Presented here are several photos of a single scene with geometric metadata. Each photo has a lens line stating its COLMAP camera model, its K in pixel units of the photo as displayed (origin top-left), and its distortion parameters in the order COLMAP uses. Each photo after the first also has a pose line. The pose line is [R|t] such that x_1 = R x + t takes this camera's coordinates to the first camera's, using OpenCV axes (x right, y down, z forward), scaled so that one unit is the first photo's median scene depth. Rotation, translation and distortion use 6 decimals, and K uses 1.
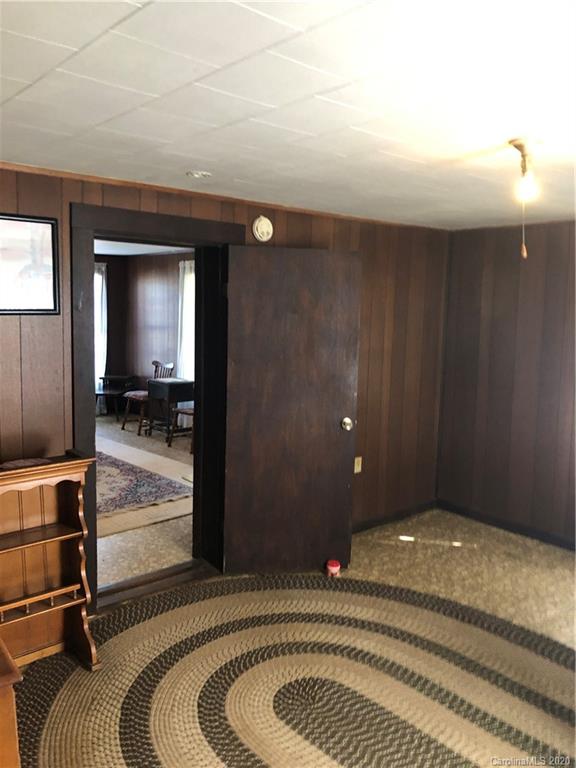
lens RADIAL K [[627.1, 0, 288.0], [0, 627.1, 384.0], [0, 0, 1]] dist [0.048050, 0.001138]
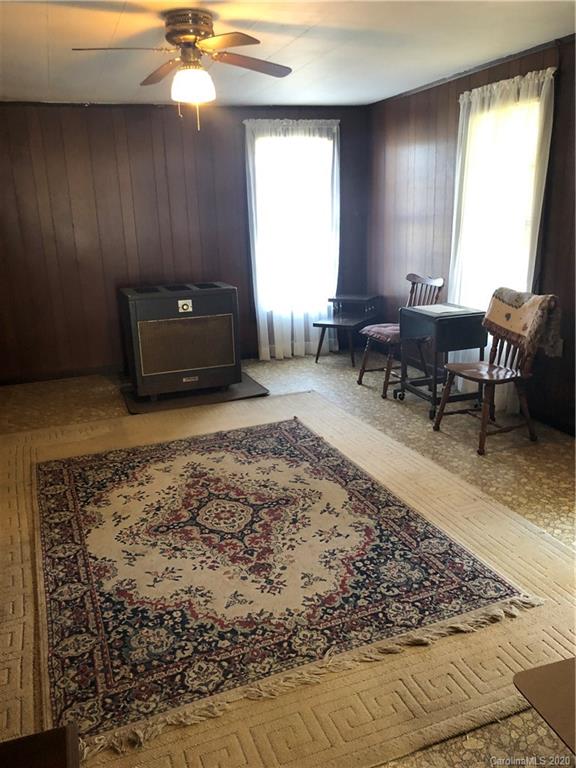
lens RADIAL K [[627.1, 0, 288.0], [0, 627.1, 384.0], [0, 0, 1]] dist [0.048050, 0.001138]
pose [[0.927450, 0.049245, -0.370690, -0.094731], [0.008962, 0.988079, 0.153687, -0.027479], [0.373839, -0.145859, 0.915953, 0.394092]]
